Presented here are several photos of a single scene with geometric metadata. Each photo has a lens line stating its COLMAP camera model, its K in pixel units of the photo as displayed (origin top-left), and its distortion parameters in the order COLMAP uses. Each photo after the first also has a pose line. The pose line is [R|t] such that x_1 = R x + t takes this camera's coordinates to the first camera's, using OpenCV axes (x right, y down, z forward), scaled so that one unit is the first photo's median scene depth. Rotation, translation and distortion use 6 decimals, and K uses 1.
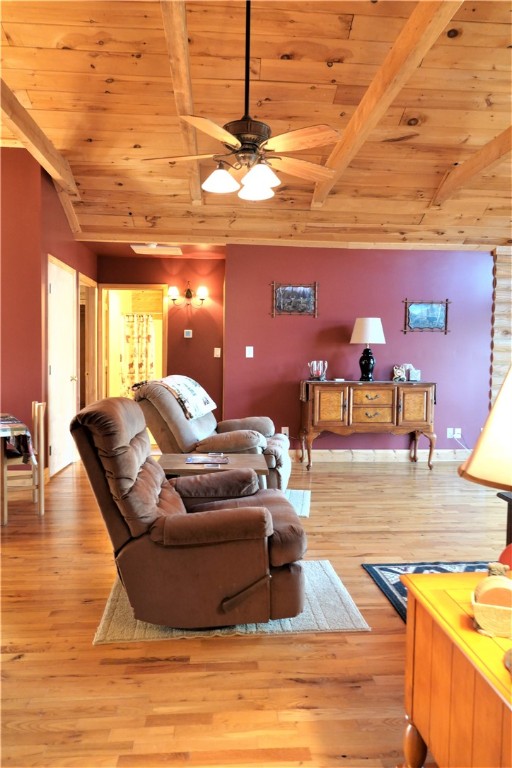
lens RADIAL K [[535.5, 0, 253.6], [0, 535.5, 384.9], [0, 0, 1]] dist [0.005577, -0.003231]
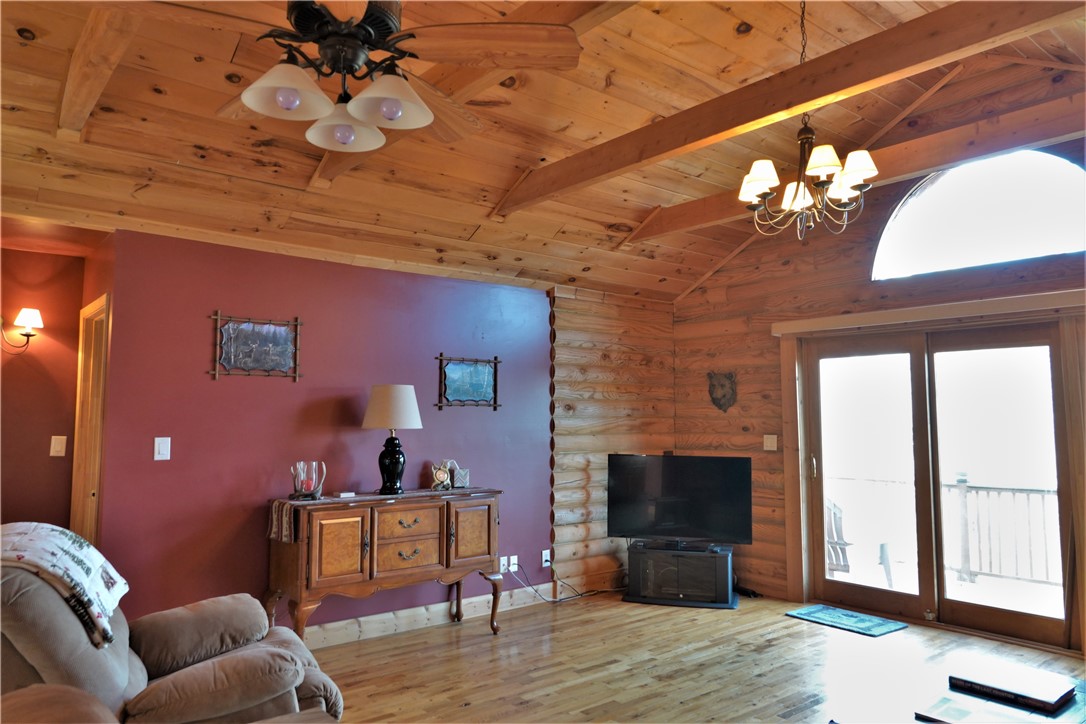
lens RADIAL K [[757.3, 0, 546.4], [0, 757.3, 363.4], [0, 0, 1]] dist [0.005577, -0.003231]
pose [[0.812781, 0.031850, 0.581698, -0.135643], [0.040076, 0.993082, -0.110371, -0.050832], [-0.581189, 0.113019, 0.805882, 0.236610]]
